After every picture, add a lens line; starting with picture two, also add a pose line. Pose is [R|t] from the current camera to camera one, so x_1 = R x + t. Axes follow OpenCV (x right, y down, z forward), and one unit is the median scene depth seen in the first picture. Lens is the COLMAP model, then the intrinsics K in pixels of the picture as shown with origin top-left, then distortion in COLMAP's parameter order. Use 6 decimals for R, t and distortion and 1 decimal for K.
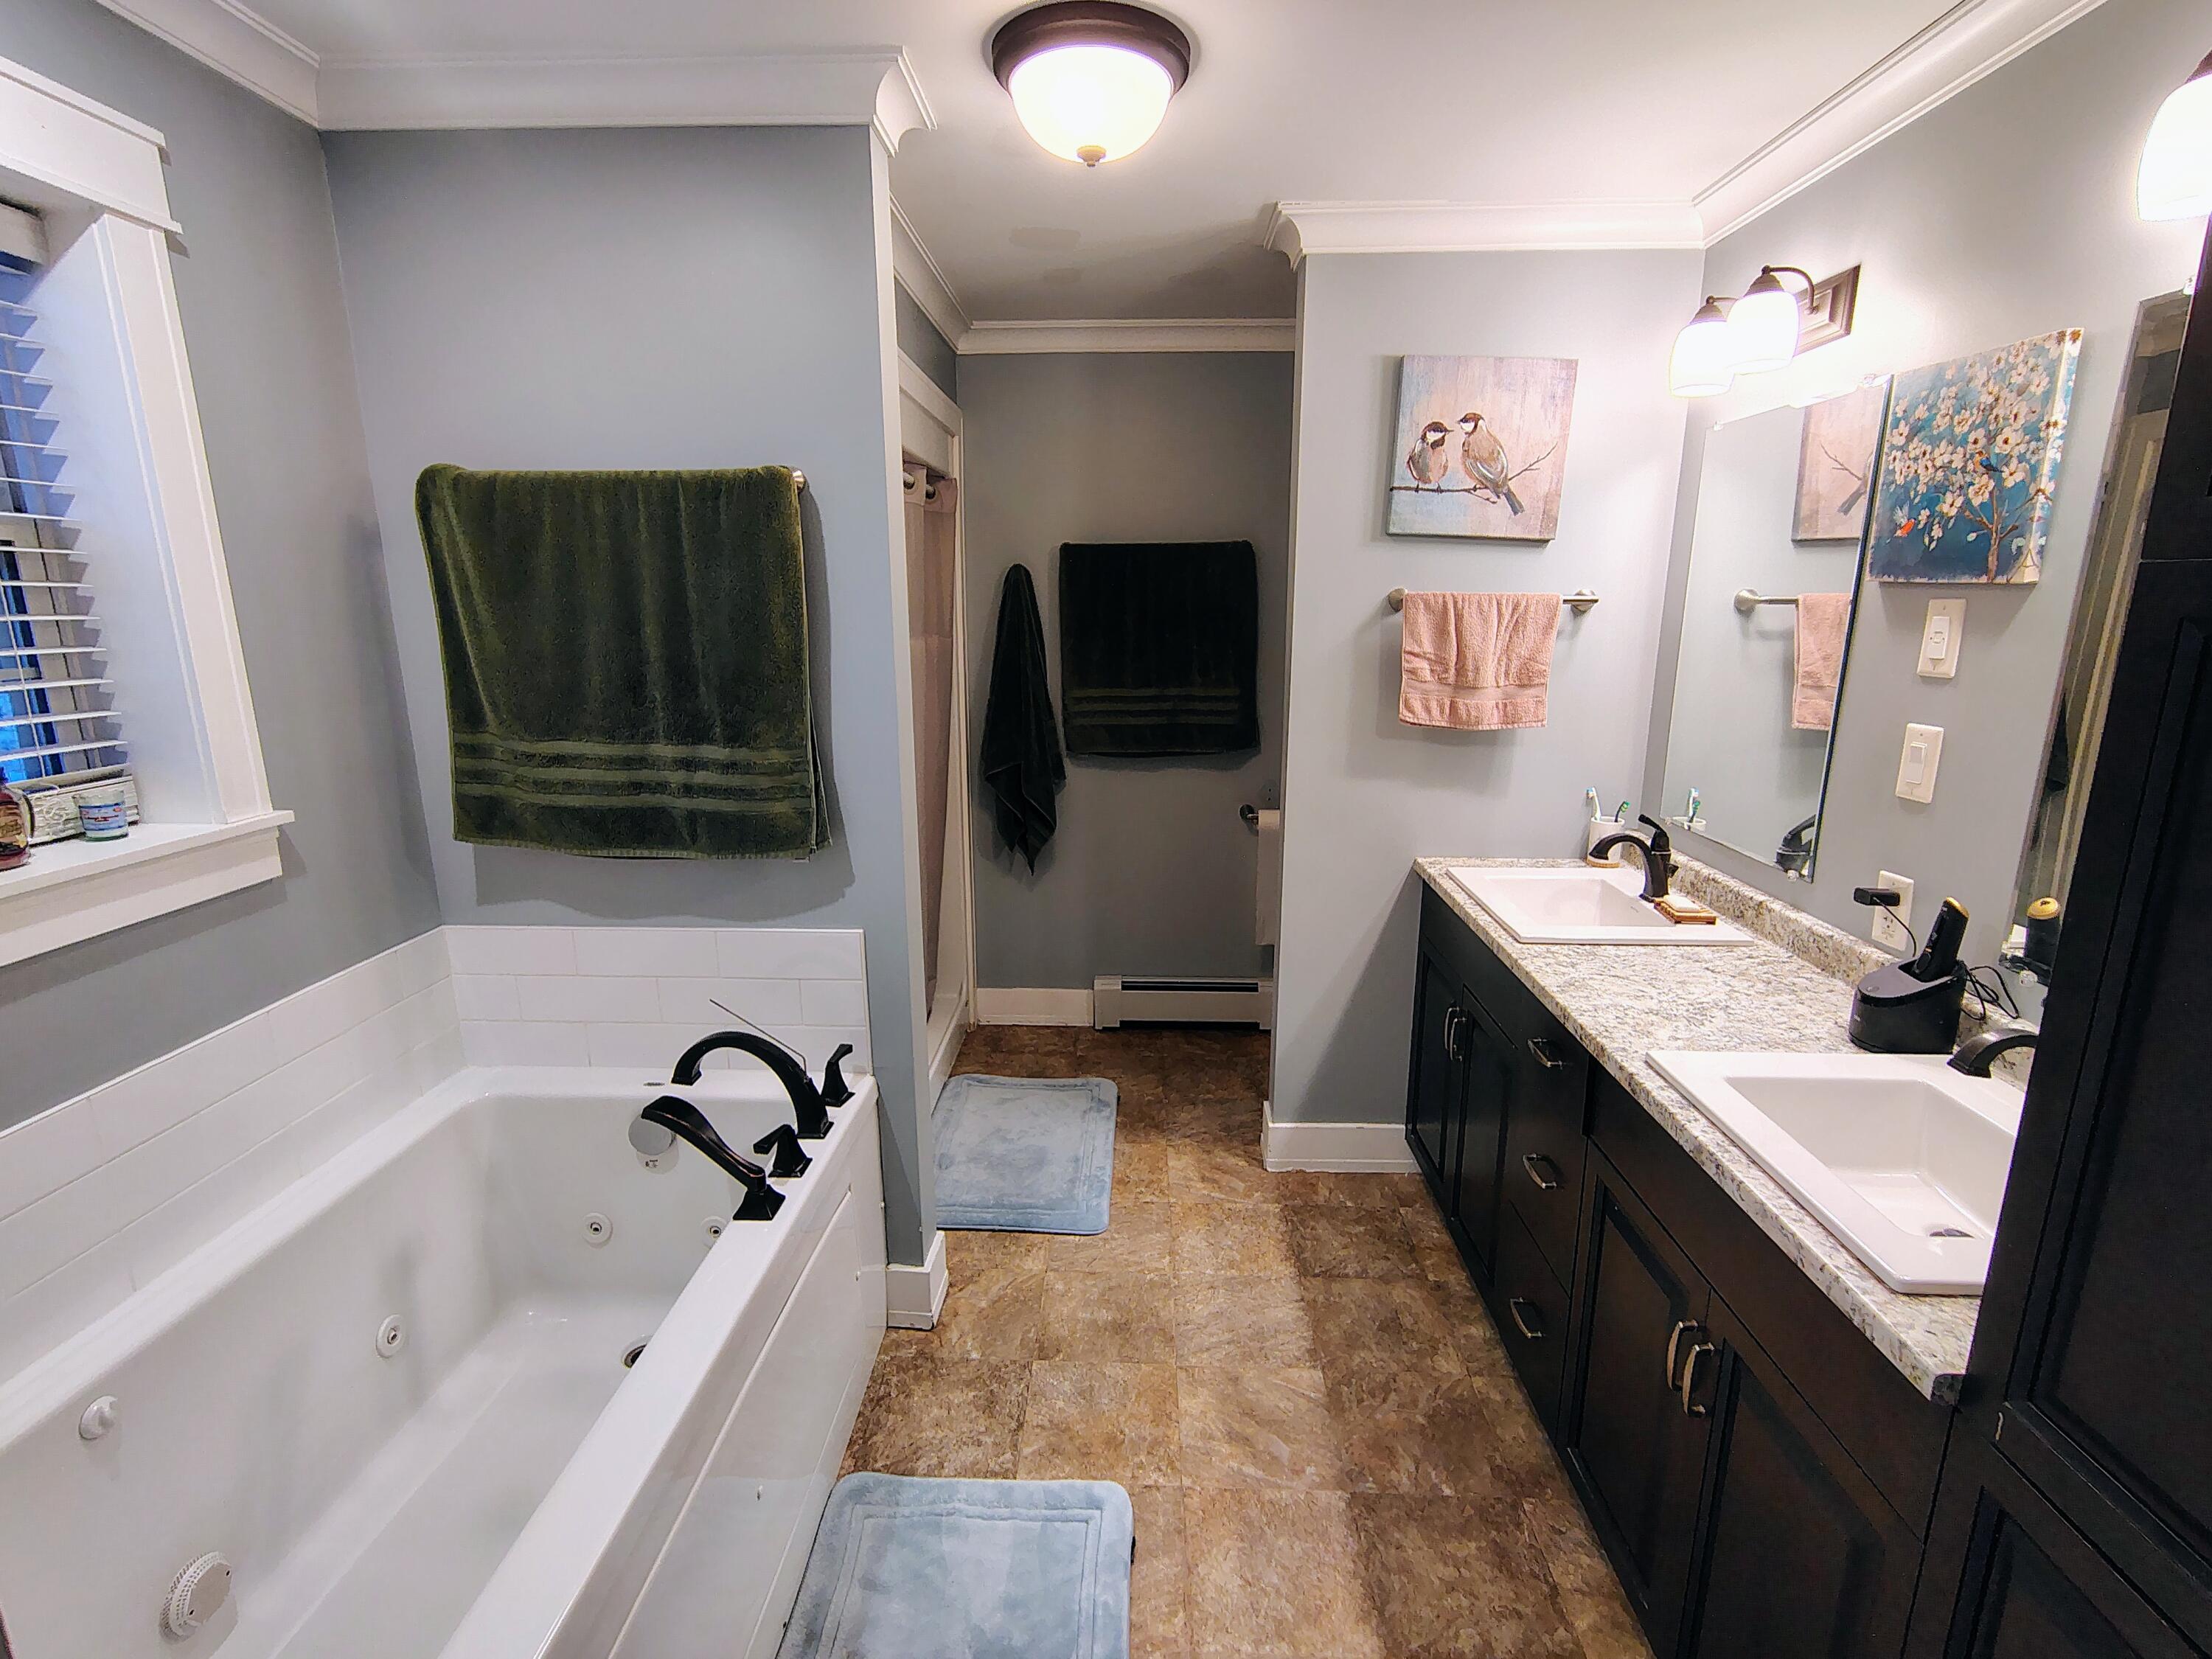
lens RADIAL K [[1035.9, 0, 1106.0], [0, 1035.9, 829.5], [0, 0, 1]] dist [0.011921, 0.000014]
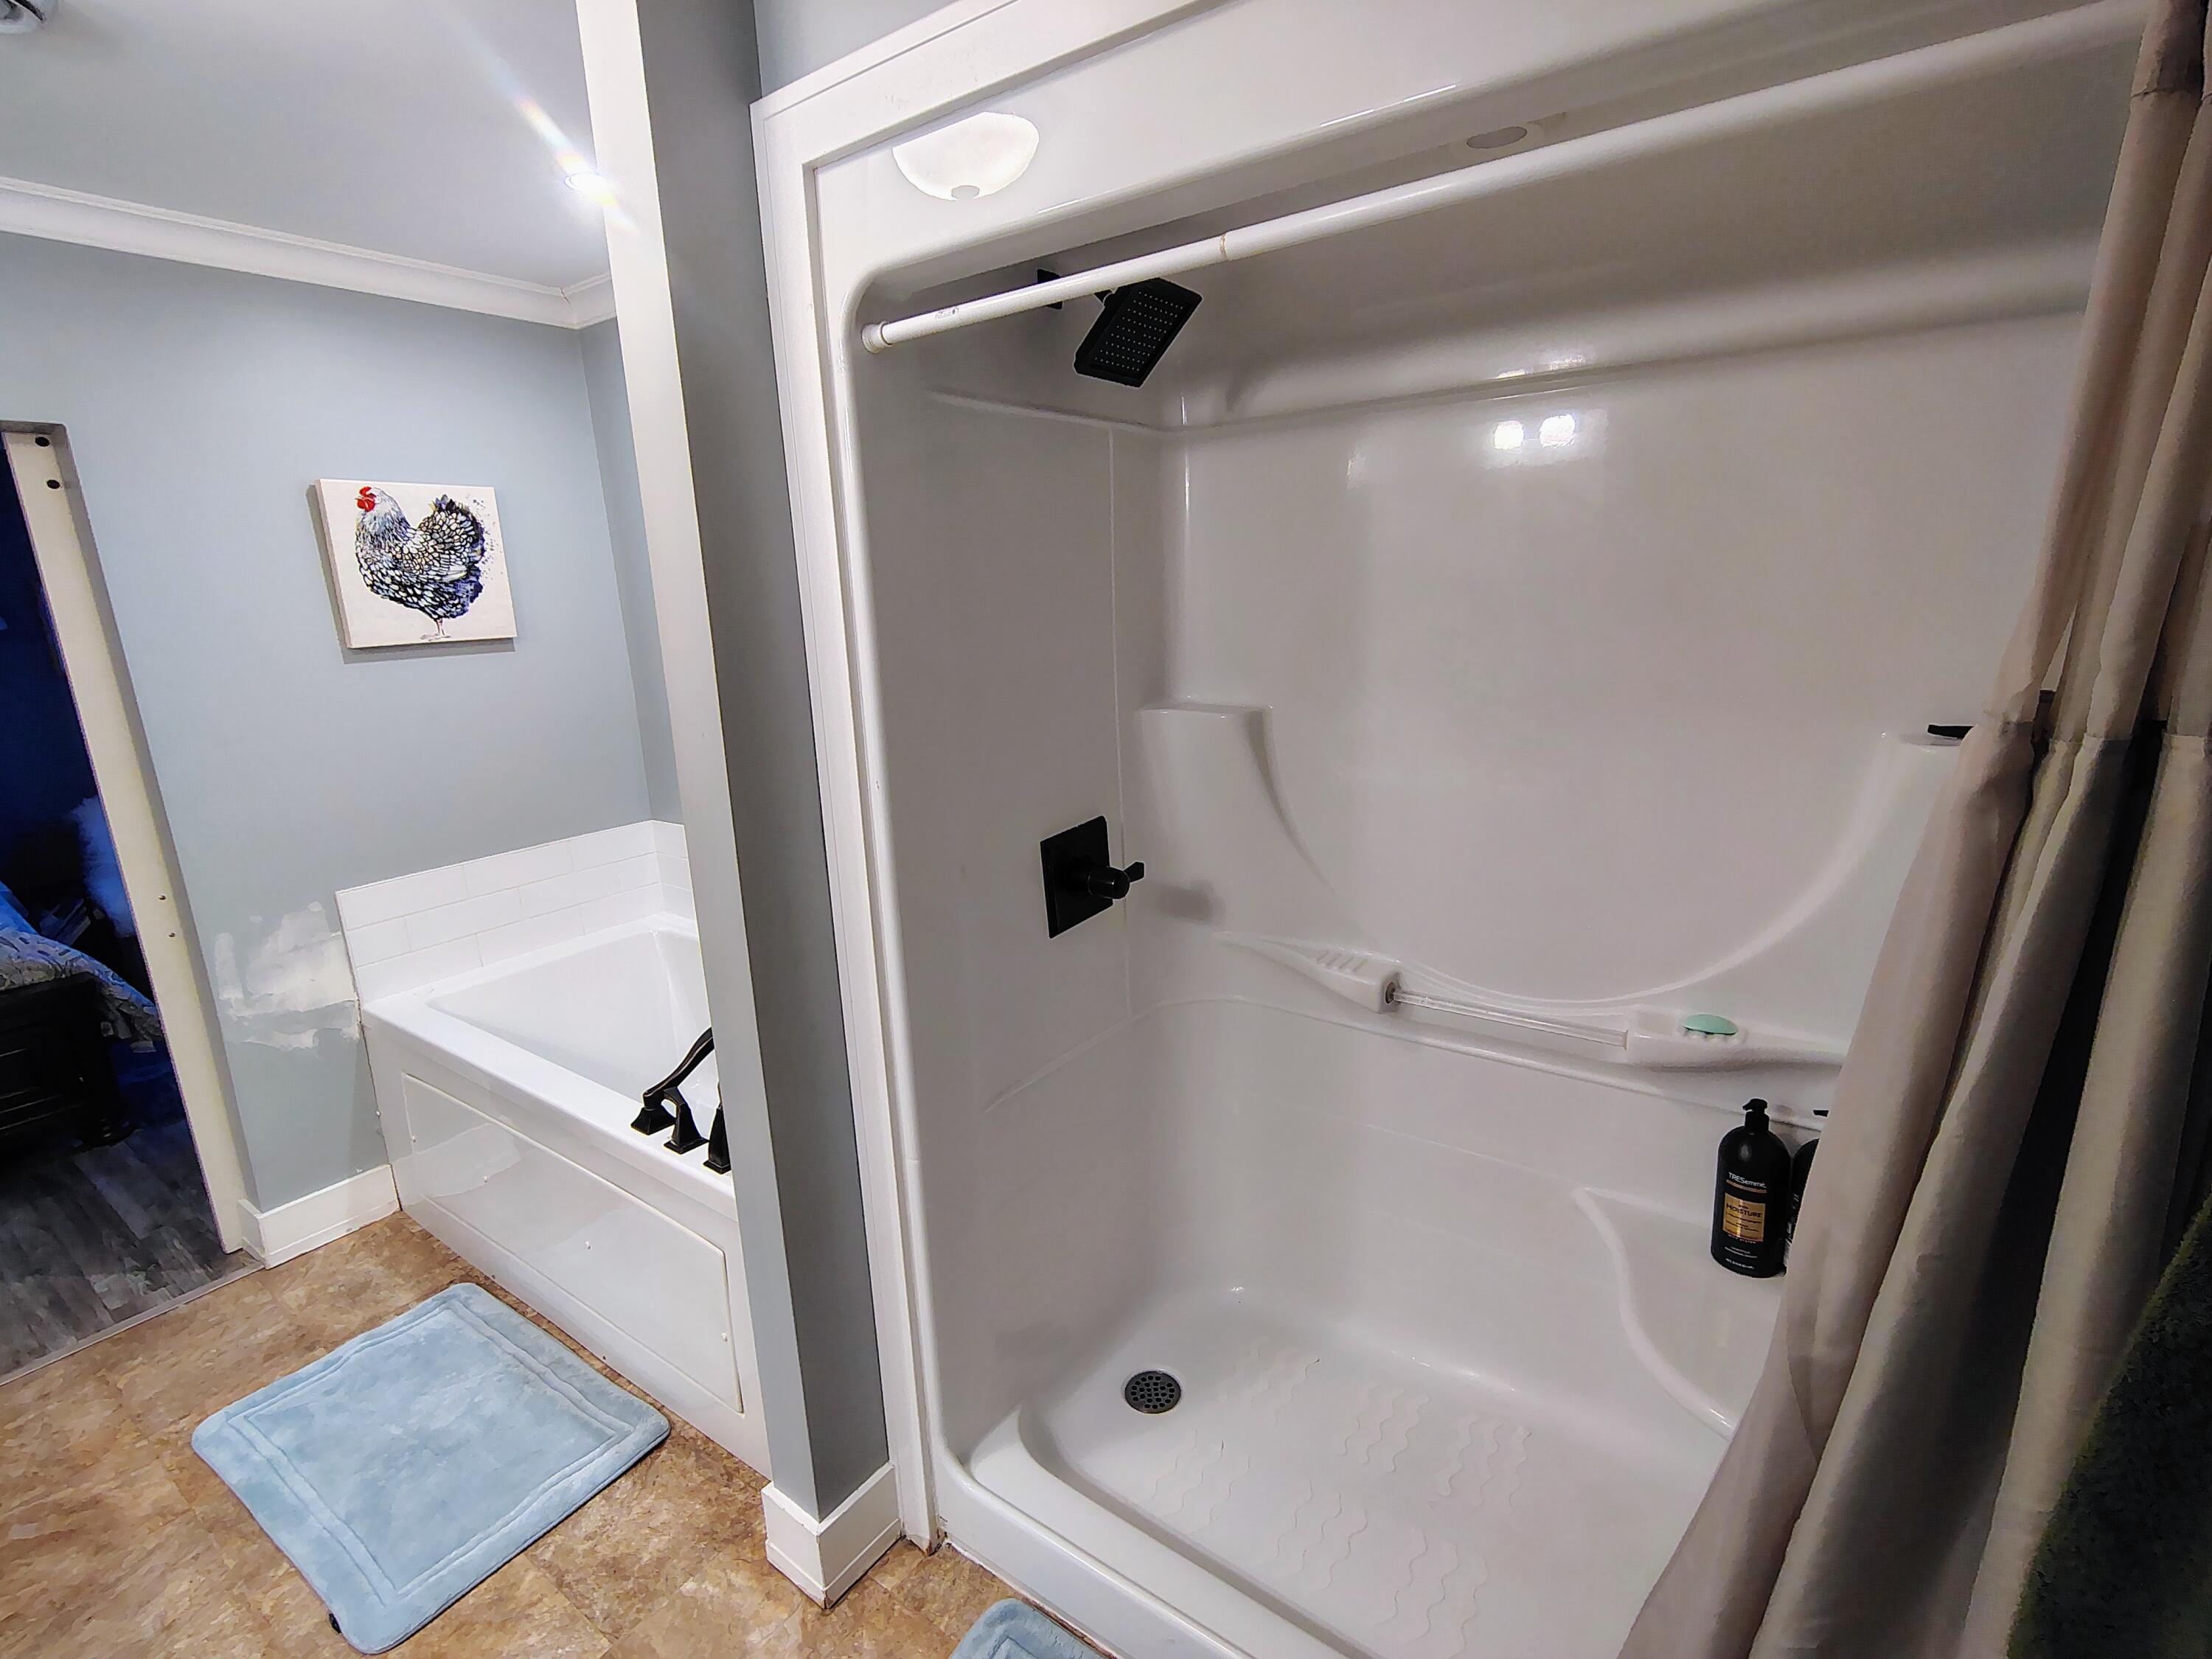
lens RADIAL K [[1035.9, 0, 1106.0], [0, 1035.9, 829.5], [0, 0, 1]] dist [0.011921, 0.000014]
pose [[-0.549804, 0.215978, -0.806889, 0.227906], [-0.150697, 0.924496, 0.350141, -0.370153], [0.821588, 0.314104, -0.475744, 1.543295]]
